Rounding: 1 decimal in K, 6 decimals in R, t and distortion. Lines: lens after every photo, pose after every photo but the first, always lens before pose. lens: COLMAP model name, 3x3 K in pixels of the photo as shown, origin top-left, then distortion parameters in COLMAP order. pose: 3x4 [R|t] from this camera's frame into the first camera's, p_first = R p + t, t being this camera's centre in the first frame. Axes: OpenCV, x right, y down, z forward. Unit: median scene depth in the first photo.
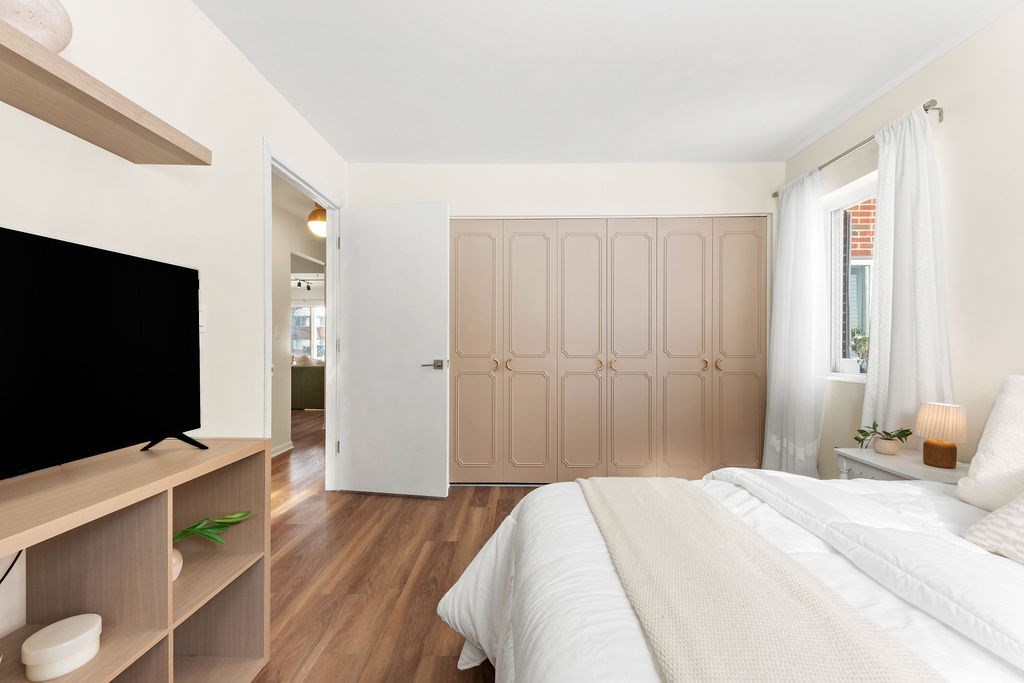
lens RADIAL K [[397.8, 0, 512.0], [0, 397.8, 341.5], [0, 0, 1]] dist [0.000094, 0.000011]
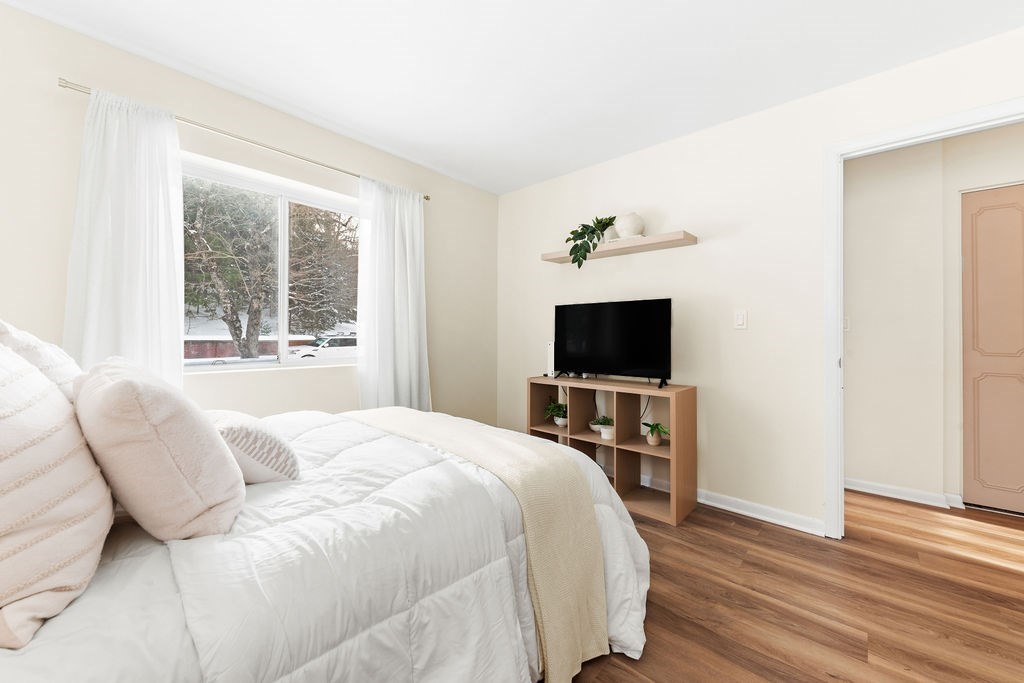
lens RADIAL K [[397.8, 0, 512.0], [0, 397.8, 341.5], [0, 0, 1]] dist [0.000094, 0.000011]
pose [[-0.677928, 0.000039, -0.735129, 0.826205], [-0.002971, 0.999992, 0.002793, 0.018470], [0.735123, 0.004078, -0.677922, 1.240728]]
